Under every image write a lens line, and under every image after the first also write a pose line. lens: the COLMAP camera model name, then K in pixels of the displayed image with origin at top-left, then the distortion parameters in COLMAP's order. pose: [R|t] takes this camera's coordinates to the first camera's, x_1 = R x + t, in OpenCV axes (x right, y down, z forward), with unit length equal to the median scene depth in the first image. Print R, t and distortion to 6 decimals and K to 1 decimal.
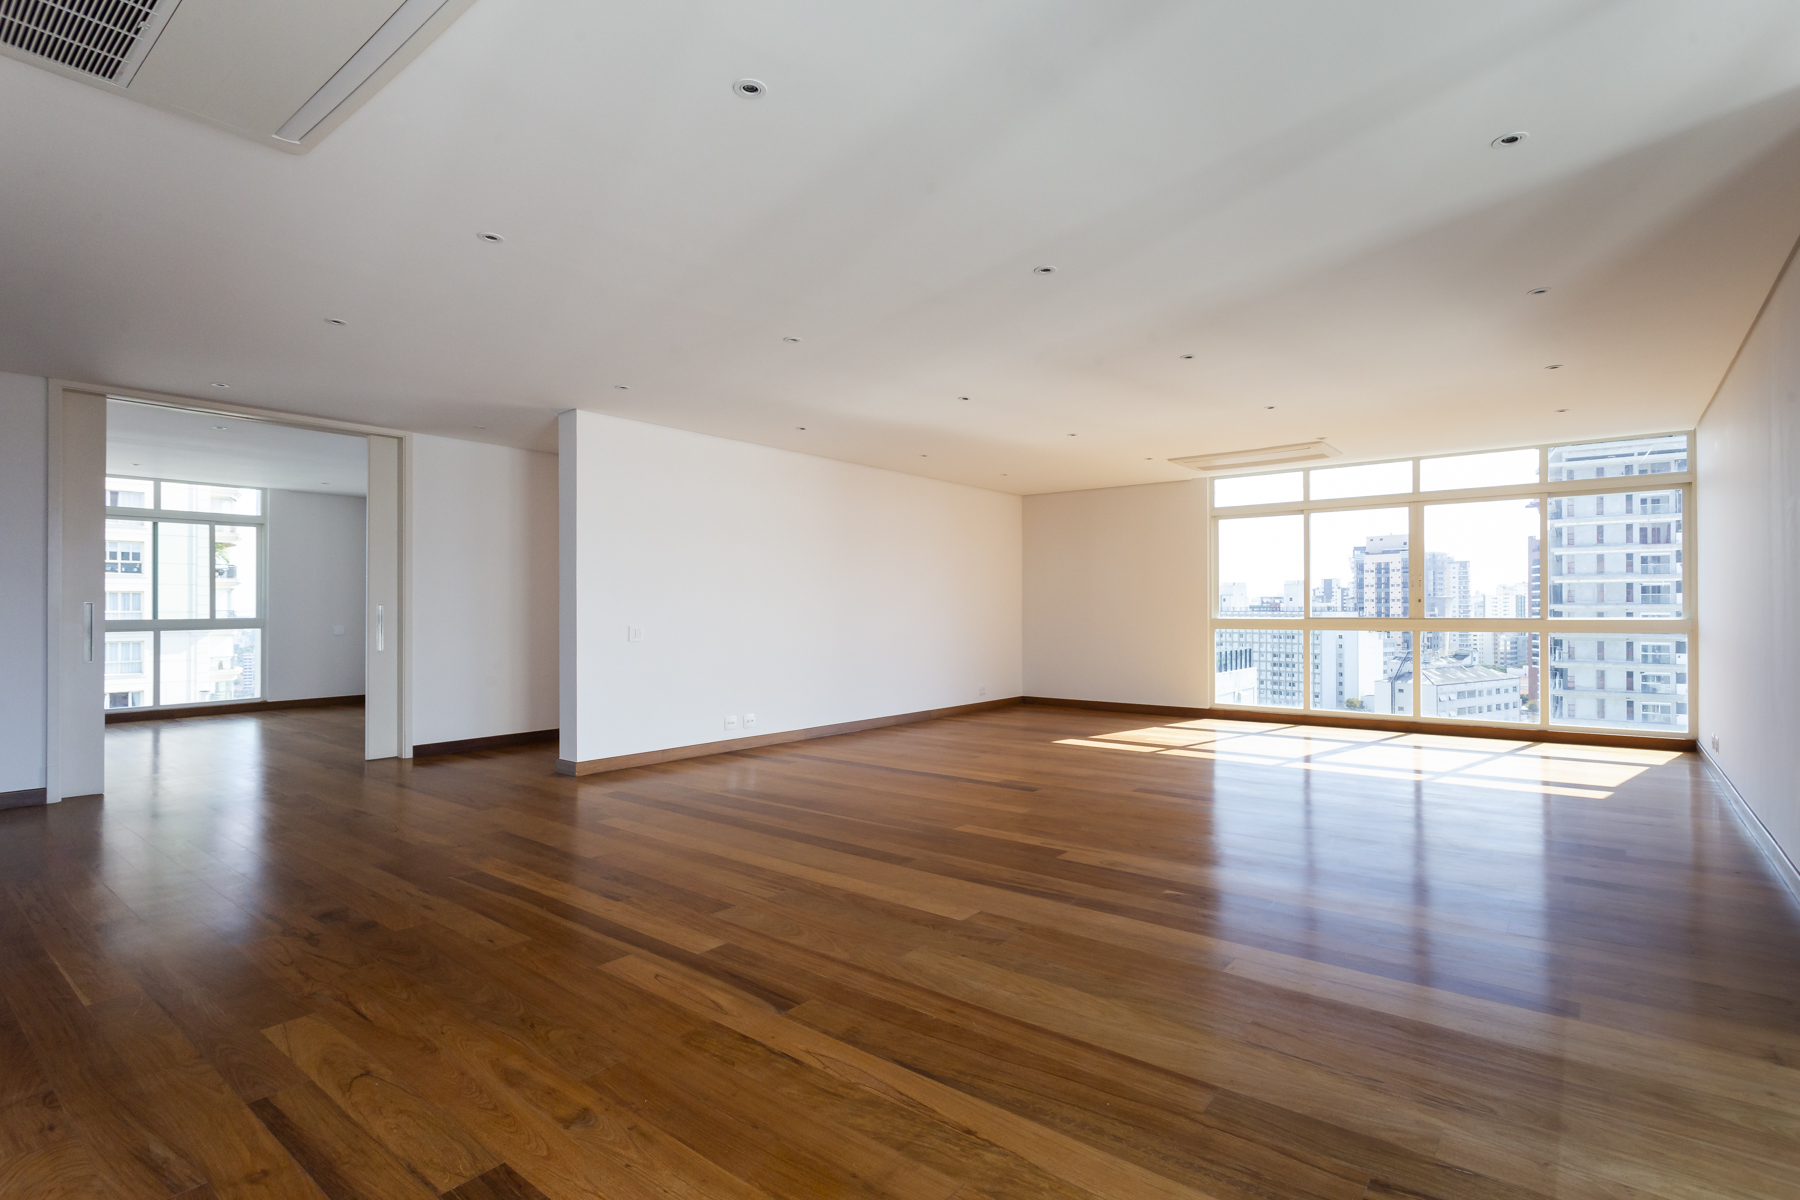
lens RADIAL K [[856.7, 0, 901.3], [0, 856.7, 604.6], [0, 0, 1]] dist [0.005317, 0.000613]
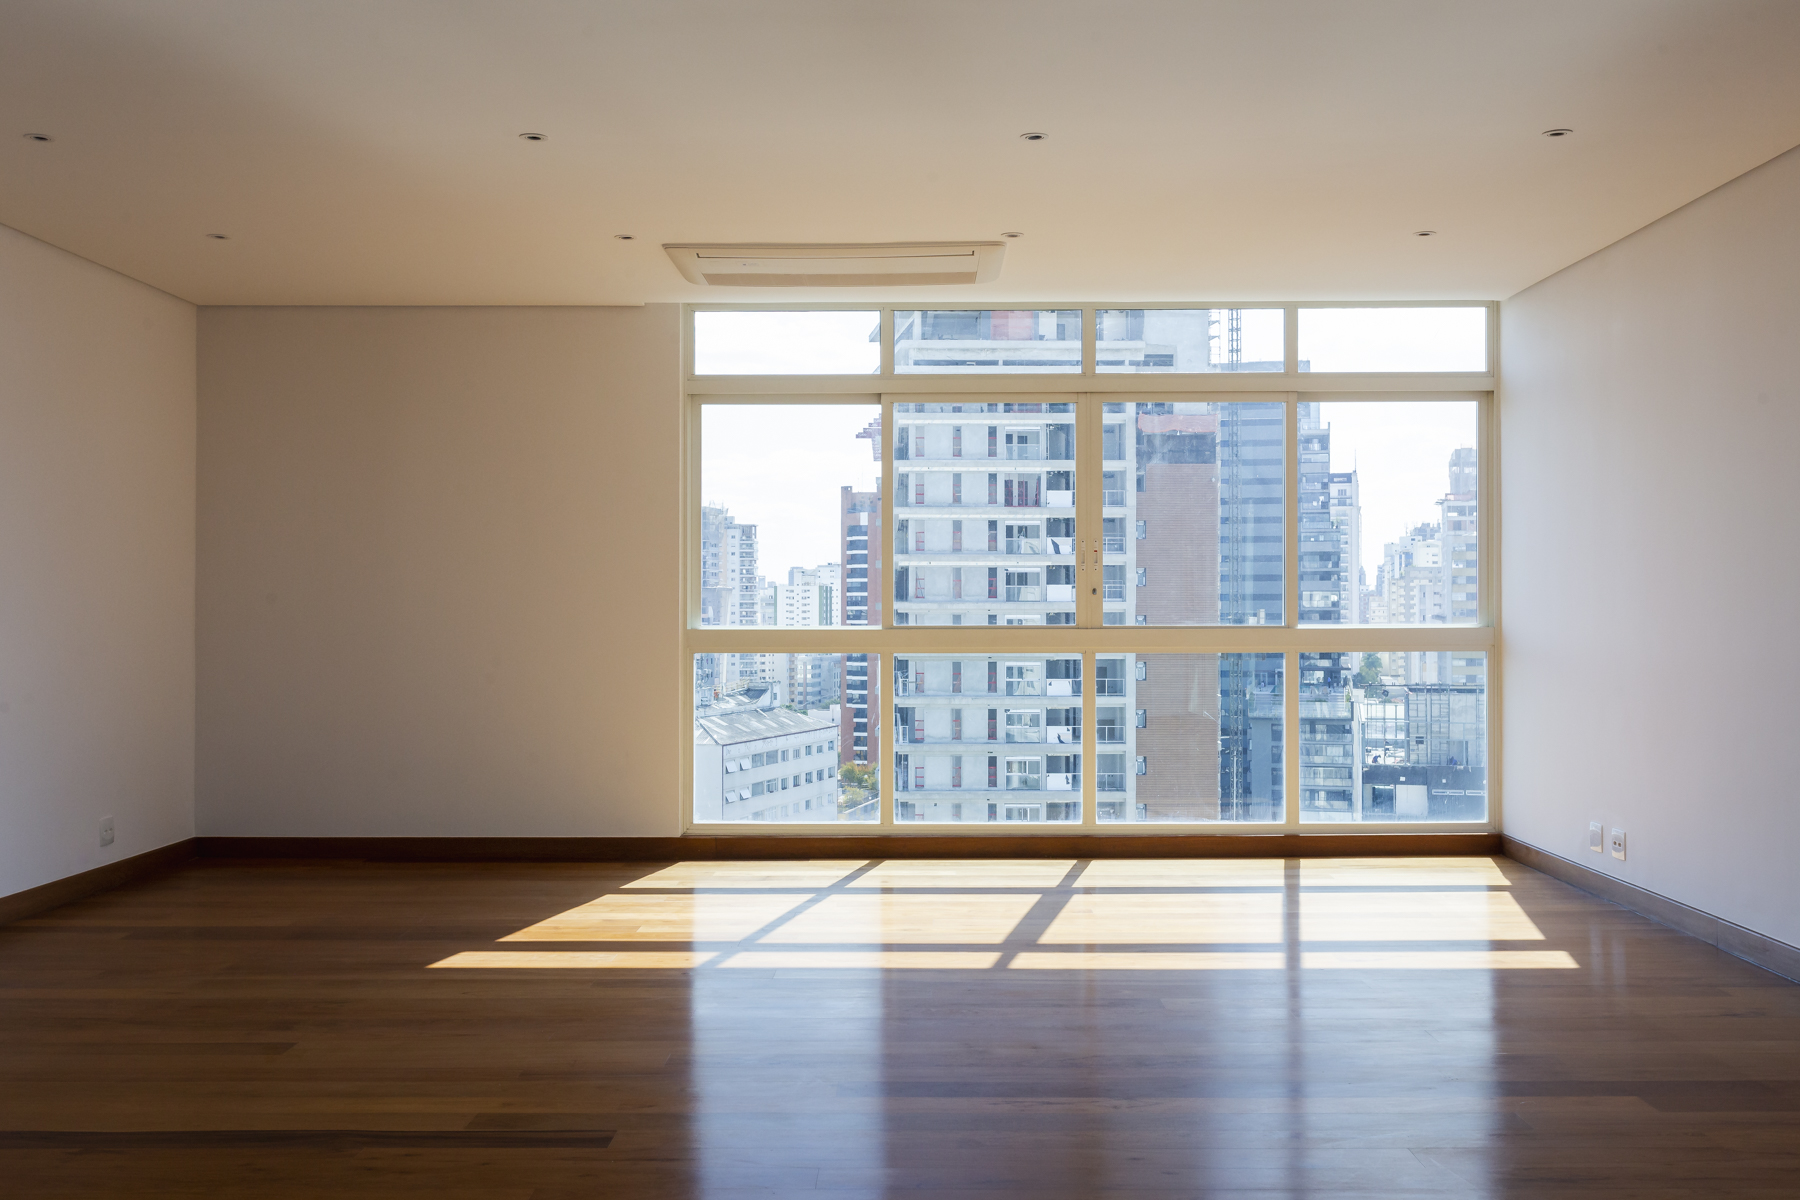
lens RADIAL K [[1771.8, 0, 835.5], [0, 1771.8, 579.0], [0, 0, 1]] dist [0.008629, 0.000000]
pose [[0.796564, 0.011928, 0.604437, -0.021756], [-0.005075, 0.999902, -0.013044, 0.000361], [-0.604533, 0.007323, 0.796546, 0.042876]]
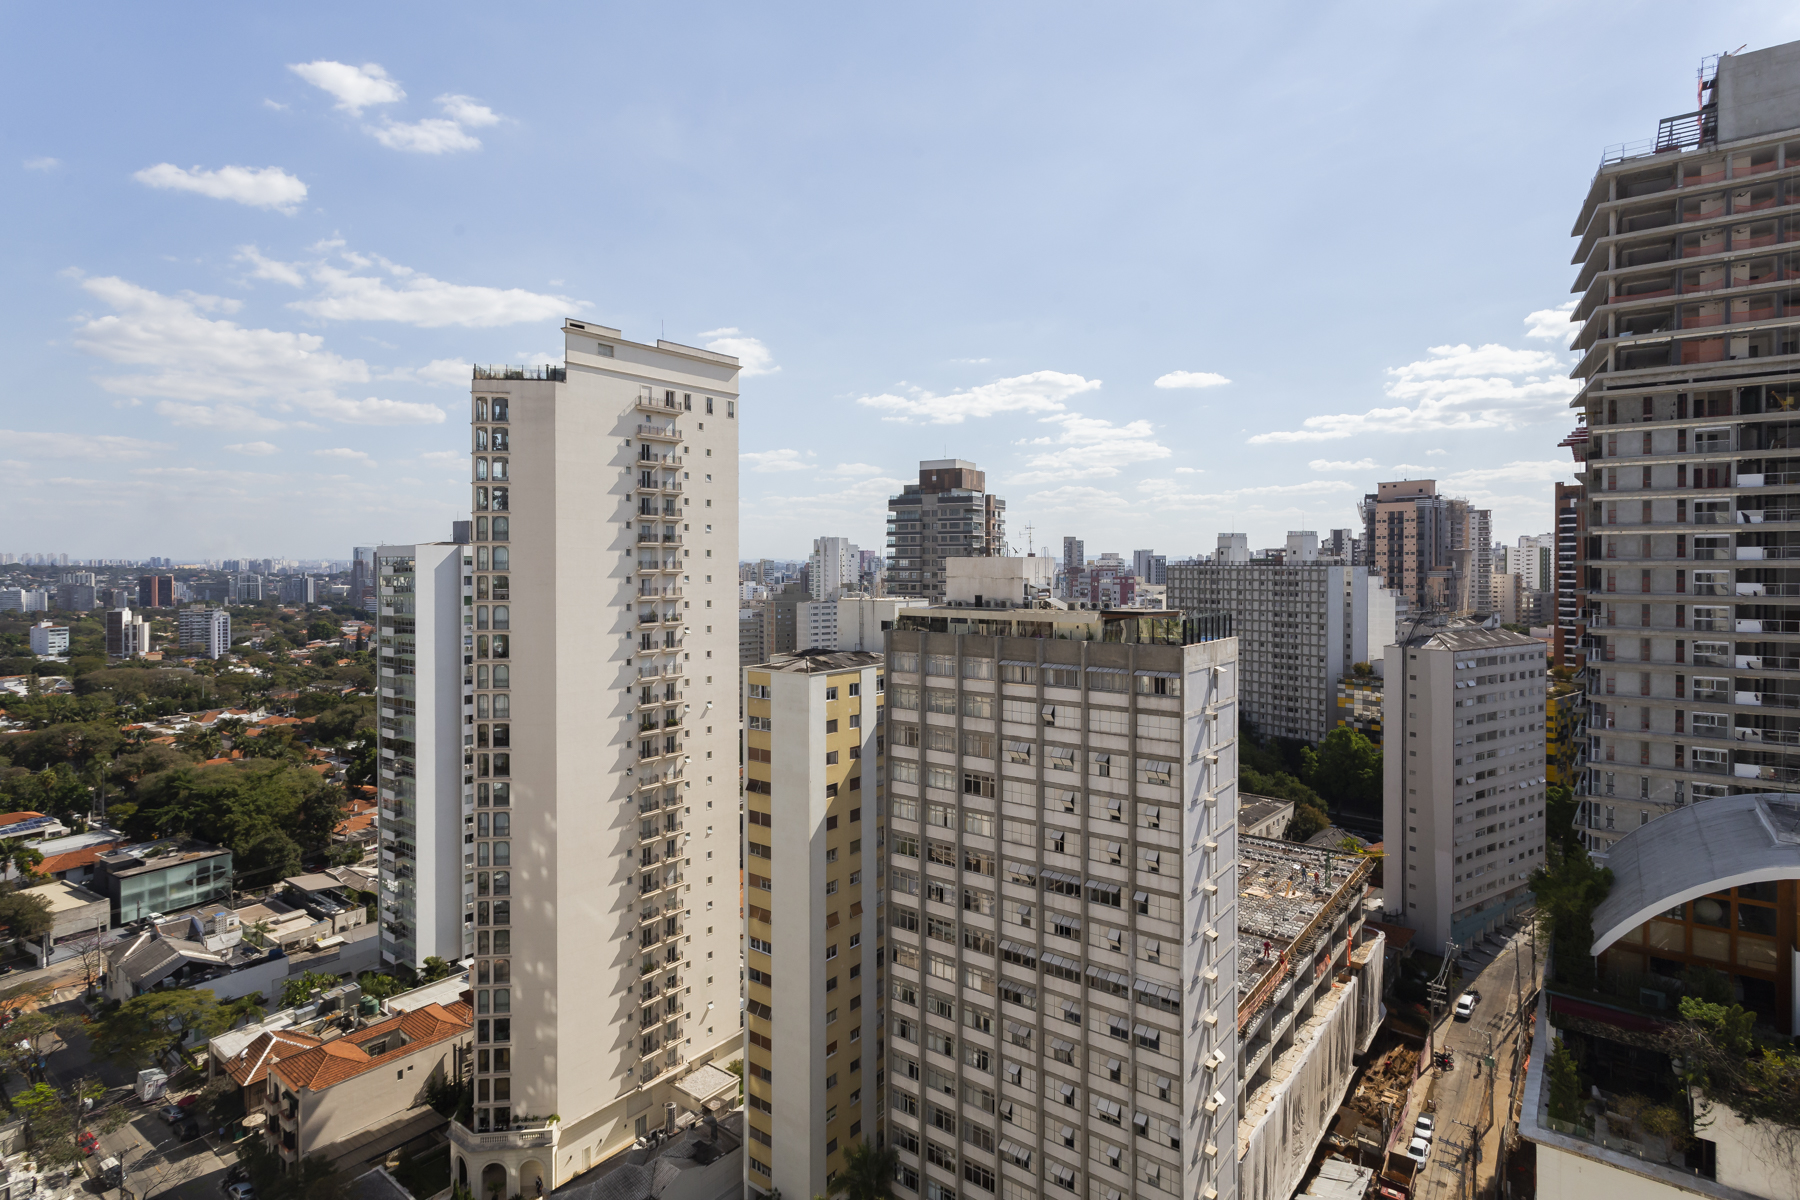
lens RADIAL K [[856.7, 0, 939.9], [0, 856.7, 567.6], [0, 0, 1]] dist [0.005317, 0.000613]
pose [[0.999868, -0.000337, 0.016258, 0.107848], [0.000102, 0.999896, 0.014435, -0.005129], [-0.016261, -0.014431, 0.999764, 0.169096]]
